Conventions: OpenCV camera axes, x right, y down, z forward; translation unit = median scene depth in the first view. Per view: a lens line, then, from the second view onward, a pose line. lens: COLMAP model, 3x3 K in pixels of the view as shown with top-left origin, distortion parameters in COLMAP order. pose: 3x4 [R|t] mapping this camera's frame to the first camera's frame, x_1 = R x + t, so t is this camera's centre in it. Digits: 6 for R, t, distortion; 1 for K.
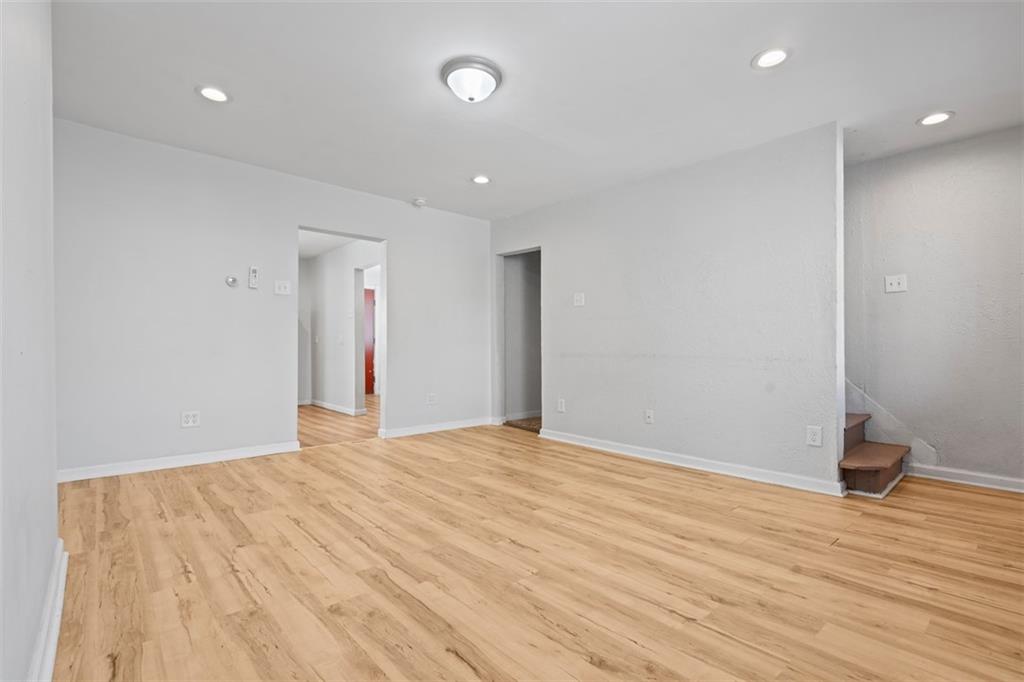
lens RADIAL K [[467.4, 0, 516.2], [0, 467.4, 346.0], [0, 0, 1]] dist [-0.004354, 0.000644]
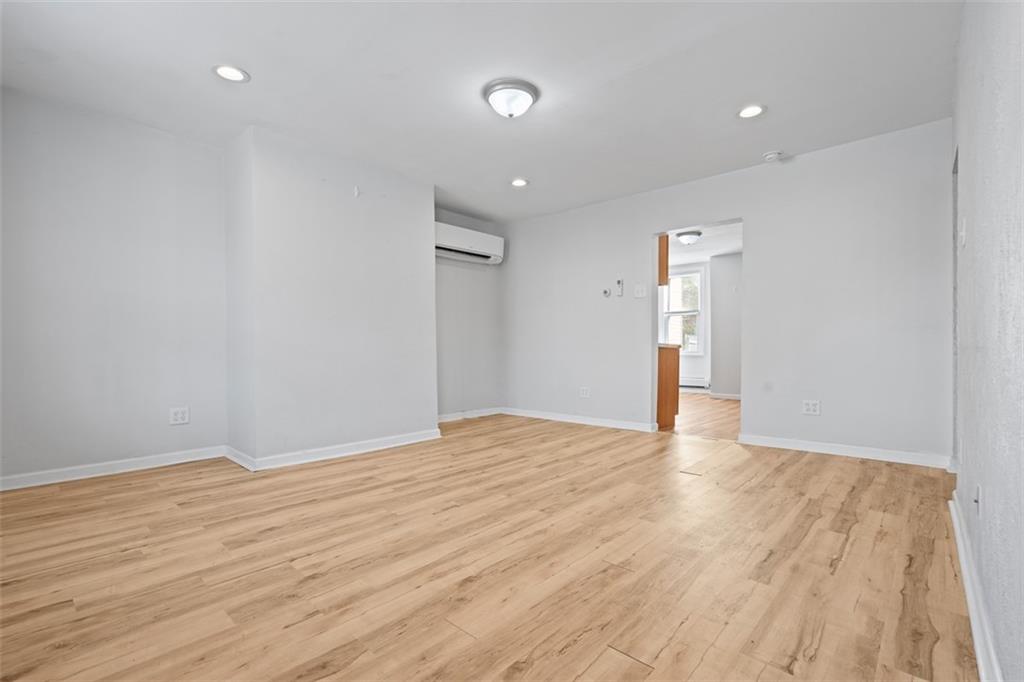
lens RADIAL K [[467.4, 0, 515.6], [0, 467.4, 346.1], [0, 0, 1]] dist [-0.004354, 0.000644]
pose [[0.105600, -0.007154, -0.994383, 1.228077], [0.012771, 0.999901, -0.005838, 0.031162], [0.994327, -0.012083, 0.105681, 1.082462]]
